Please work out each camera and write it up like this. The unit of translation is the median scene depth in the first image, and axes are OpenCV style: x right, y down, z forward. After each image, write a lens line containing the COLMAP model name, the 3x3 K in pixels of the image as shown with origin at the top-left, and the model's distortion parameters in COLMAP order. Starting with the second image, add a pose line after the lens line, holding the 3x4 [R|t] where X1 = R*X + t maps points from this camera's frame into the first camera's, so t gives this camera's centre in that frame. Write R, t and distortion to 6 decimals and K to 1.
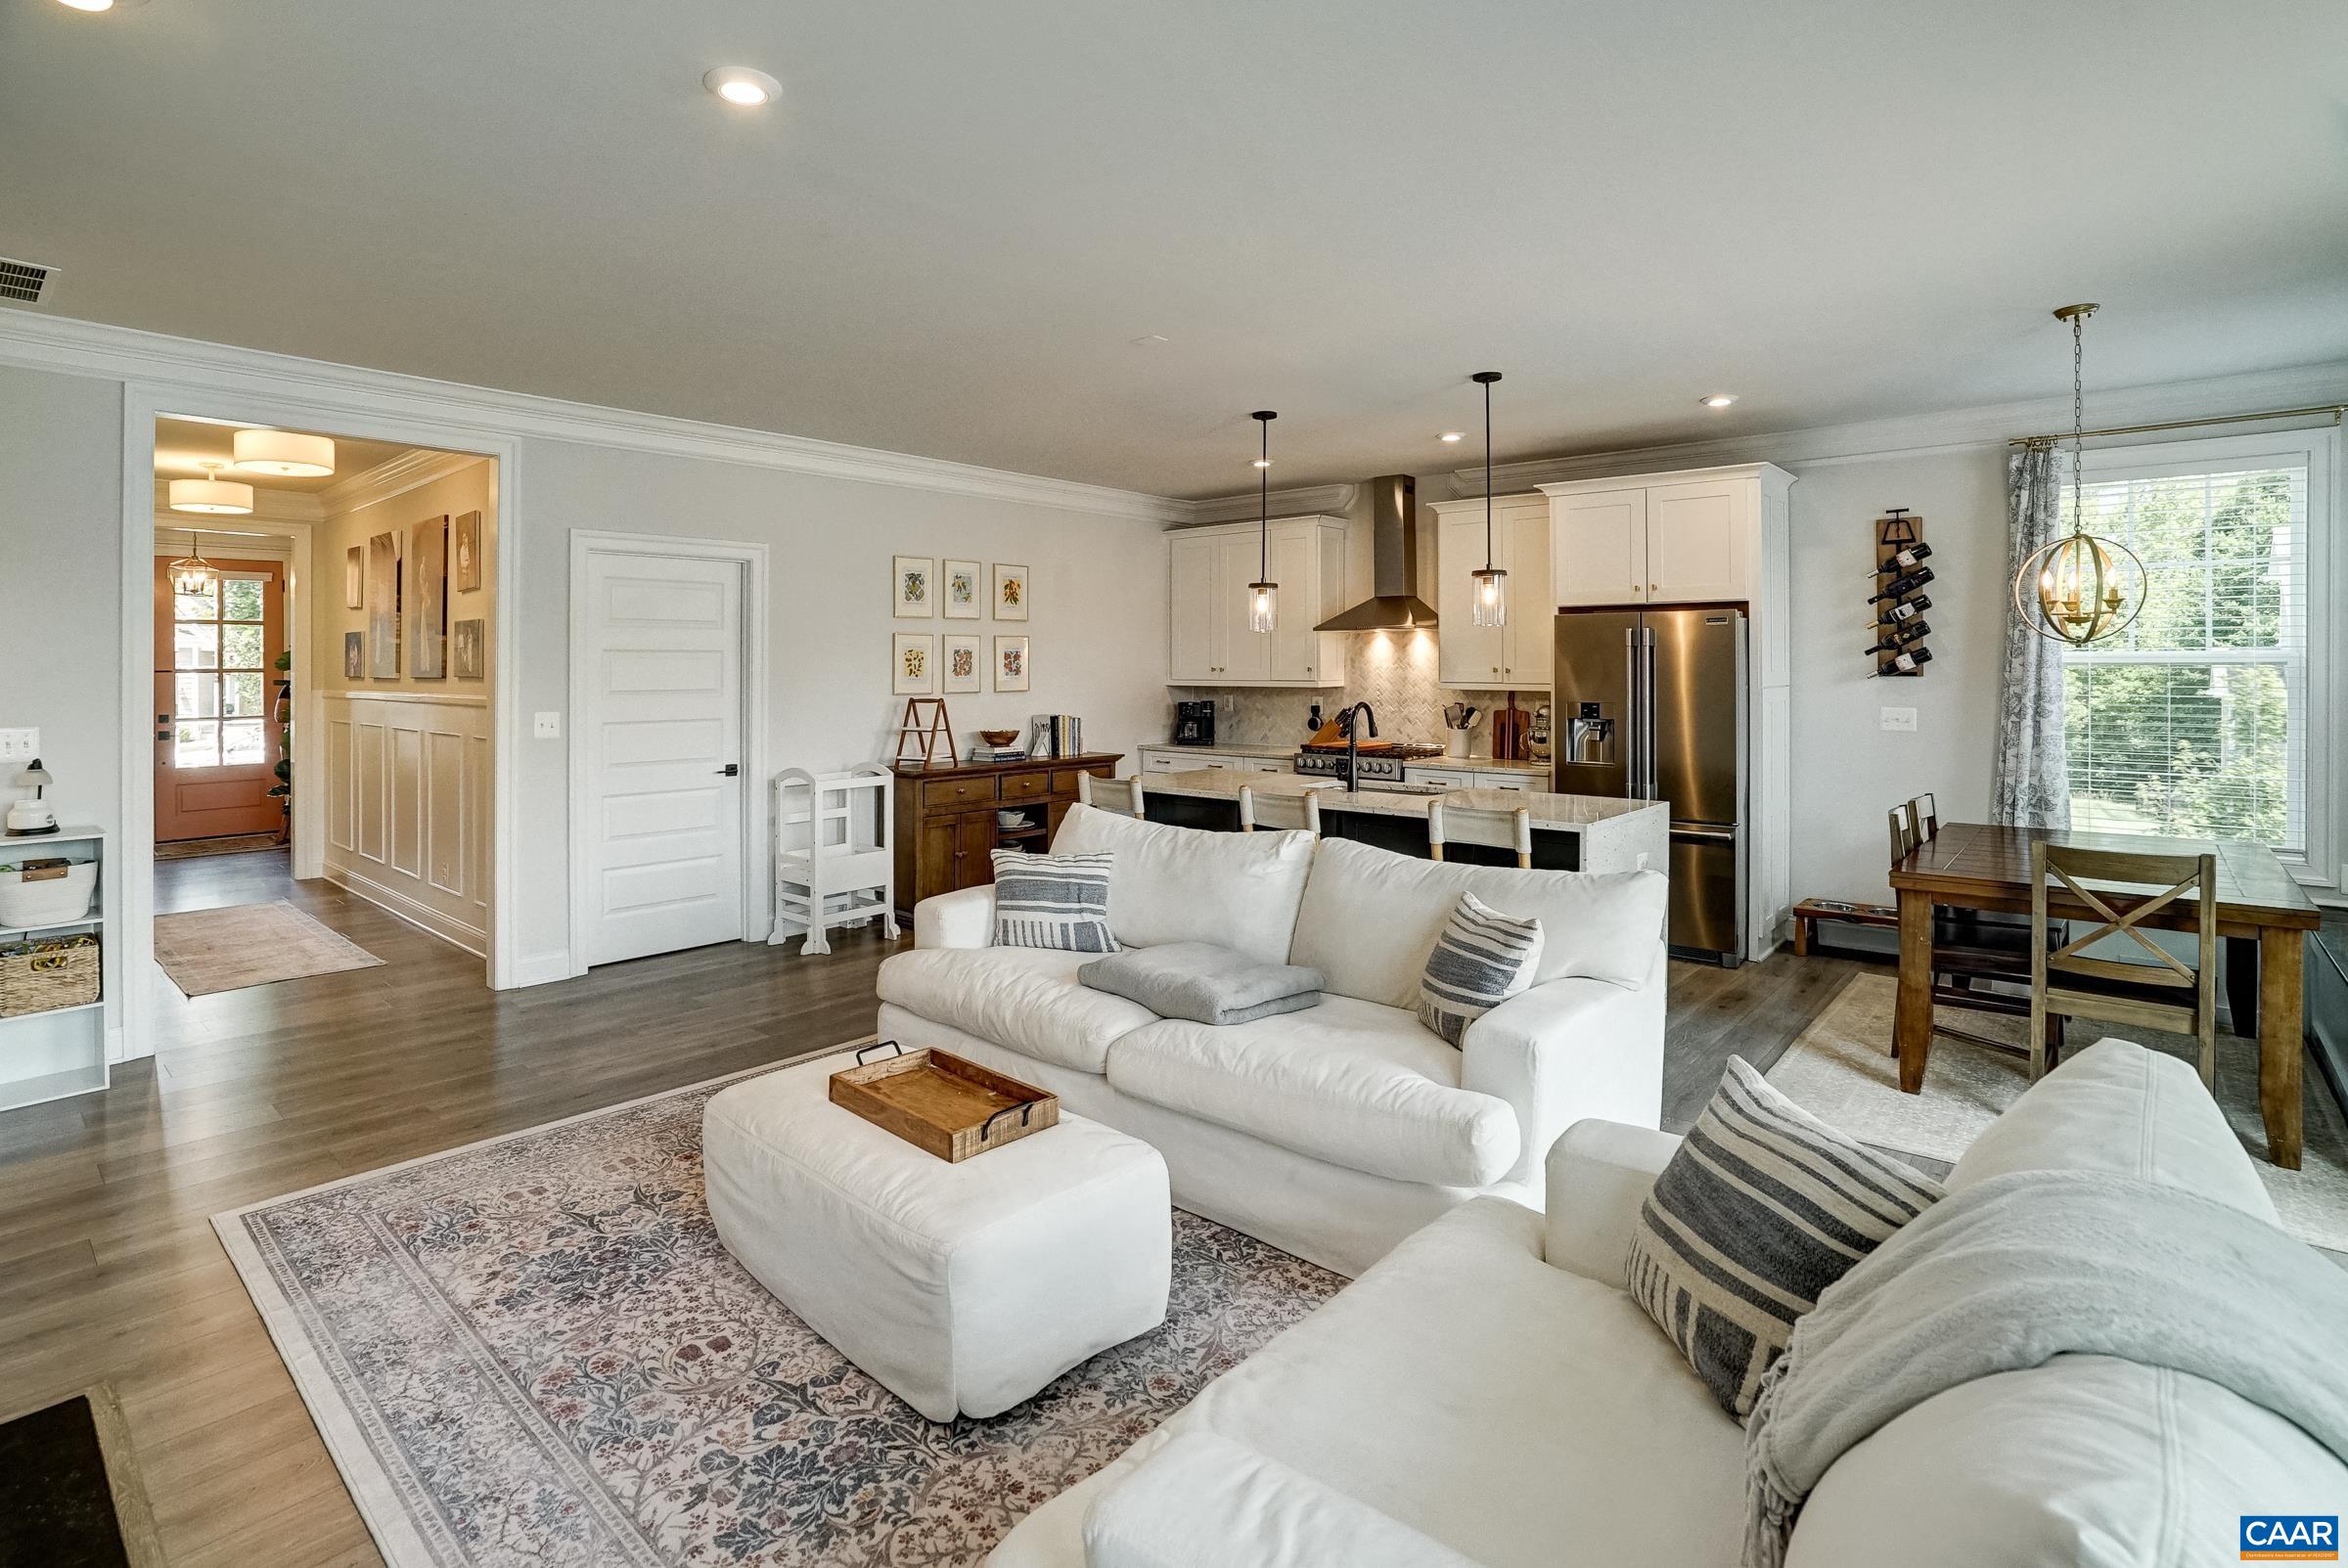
lens RADIAL K [[1141.2, 0, 1142.0], [0, 1141.2, 672.1], [0, 0, 1]] dist [-0.038722, 0.000259]
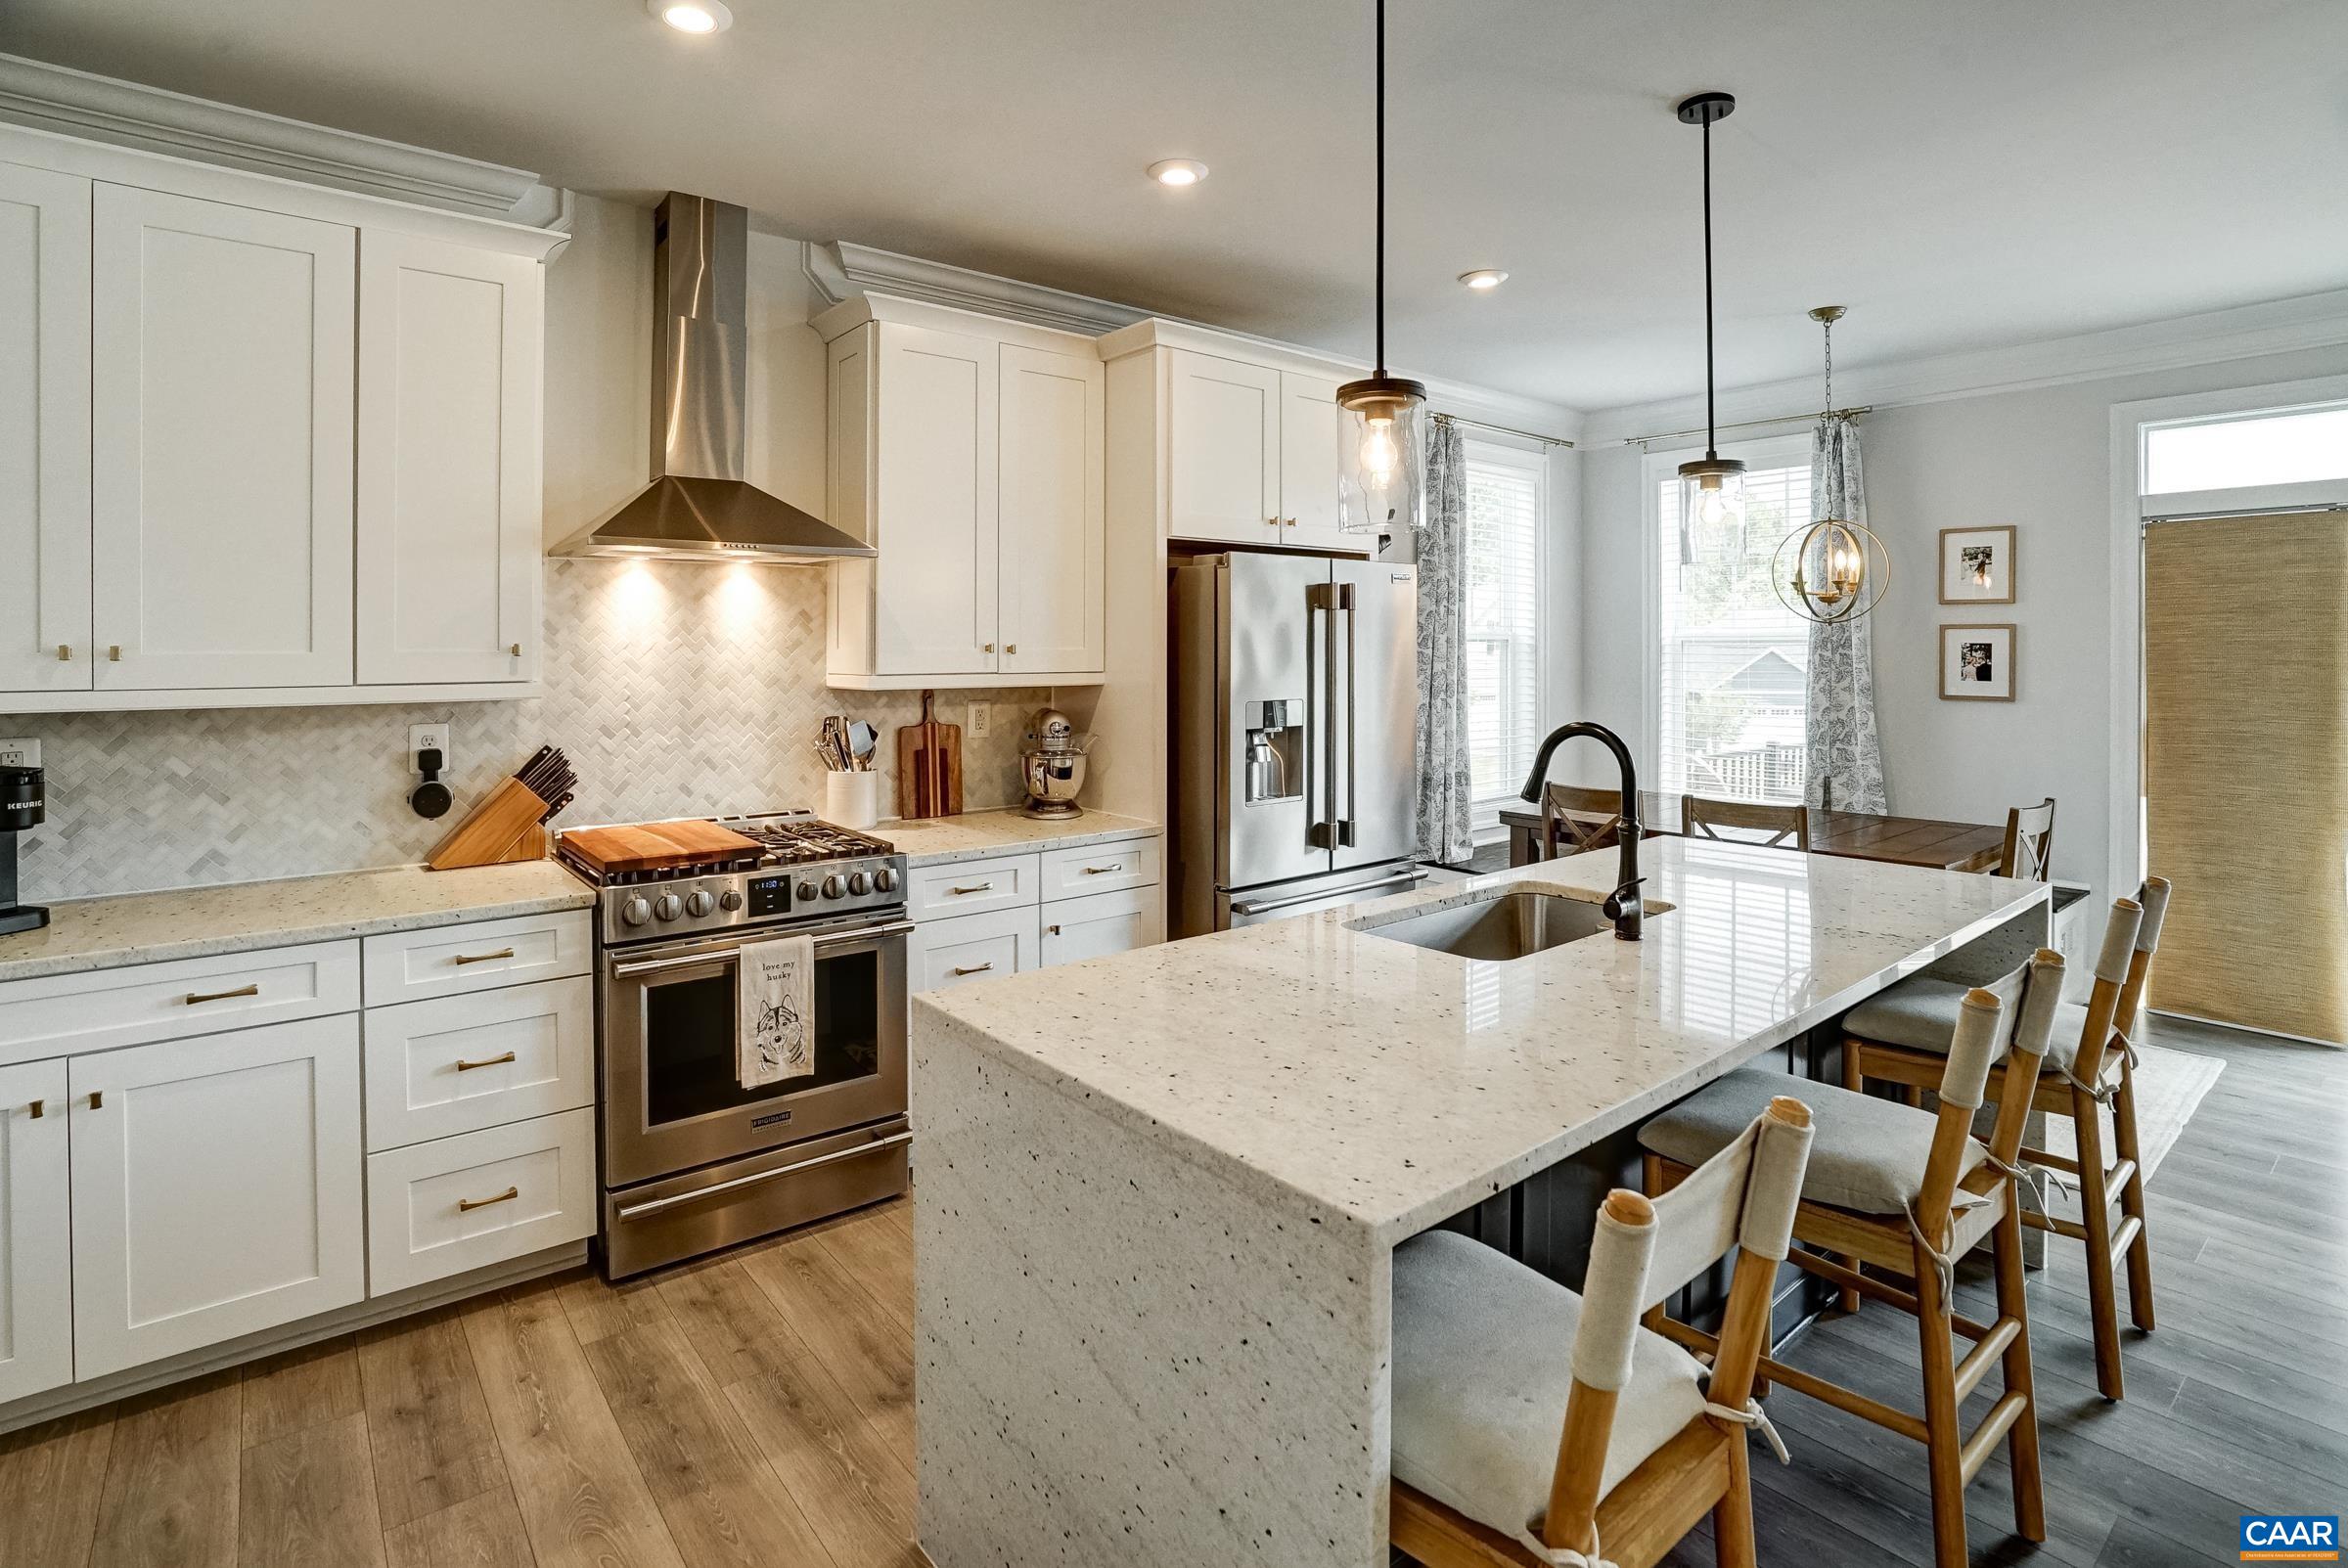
lens RADIAL K [[1152.1, 0, 1112.5], [0, 1152.1, 668.8], [0, 0, 1]] dist [-0.020928, 0.000542]
pose [[0.171263, -0.019088, 0.985040, -0.243676], [0.006637, 0.999812, 0.018220, -0.002491], [-0.985203, 0.003417, 0.171357, 1.033078]]
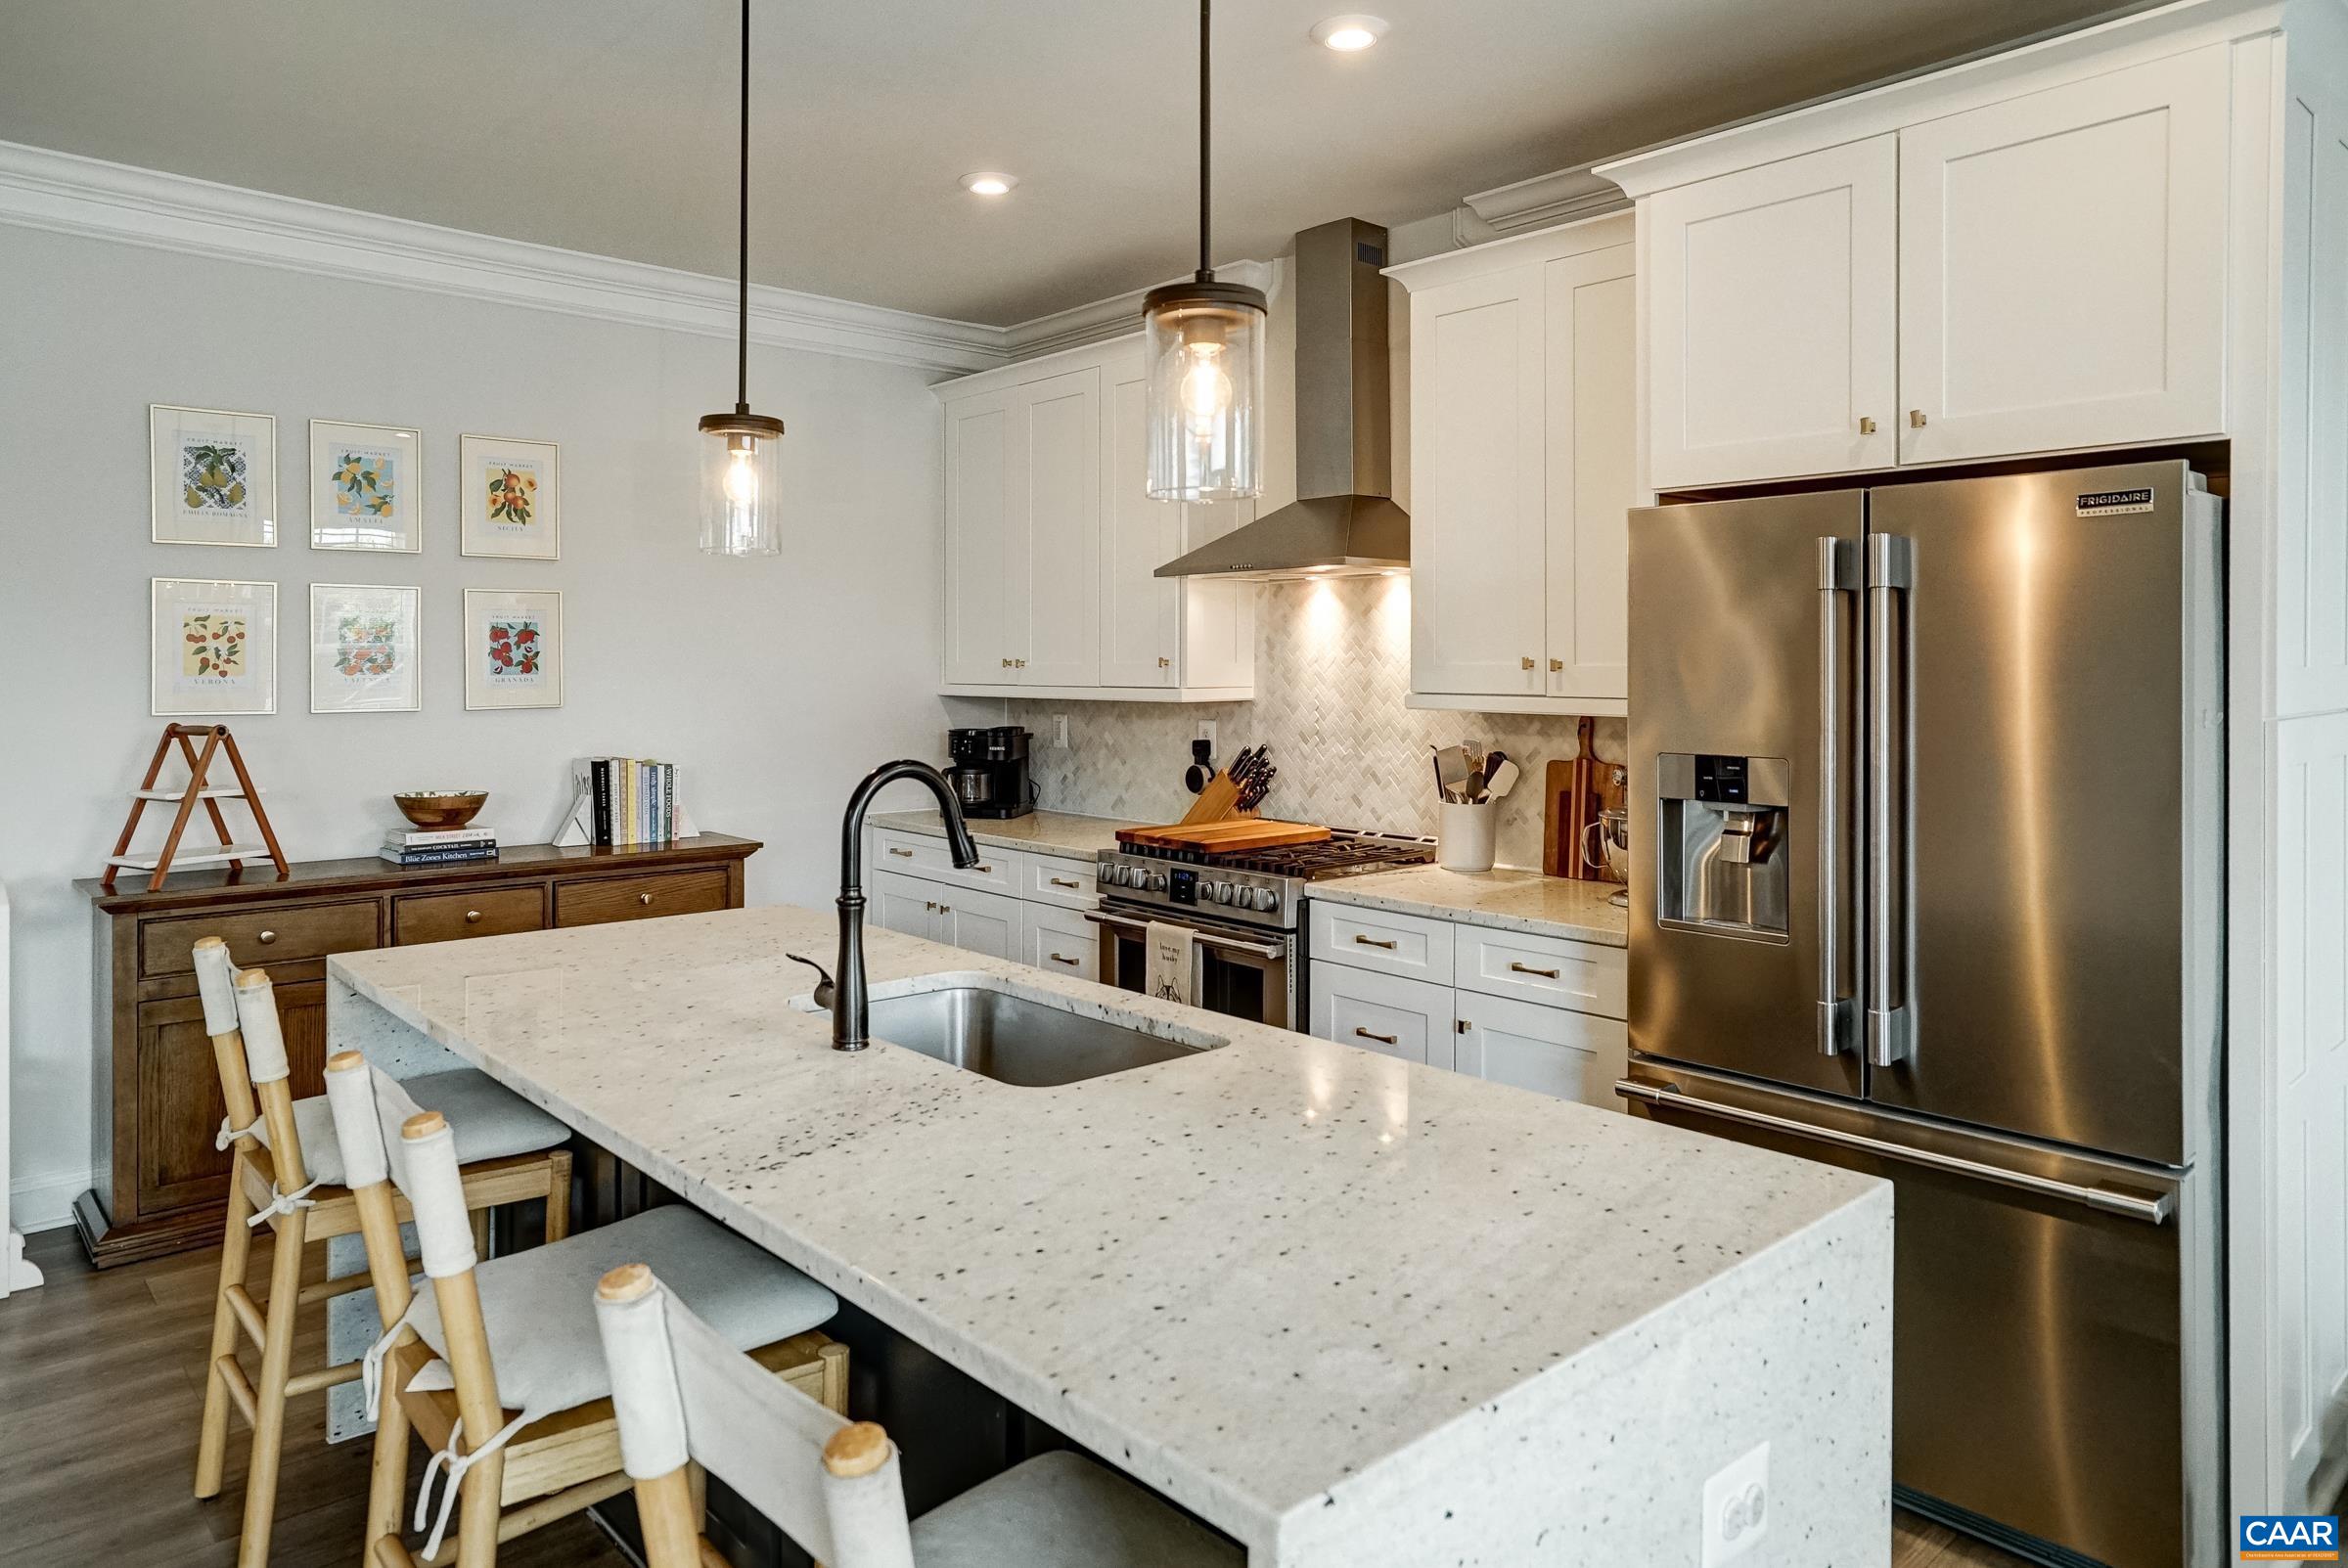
lens RADIAL K [[1483.7, 0, 1161.8], [0, 1483.7, 664.8], [0, 0, 1]] dist [0.002329, 0.002785]
pose [[0.994177, 0.001295, -0.107755, 0.288308], [-0.001777, 0.999989, -0.004374, 0.001419], [0.107748, 0.004540, 0.994168, 0.558568]]
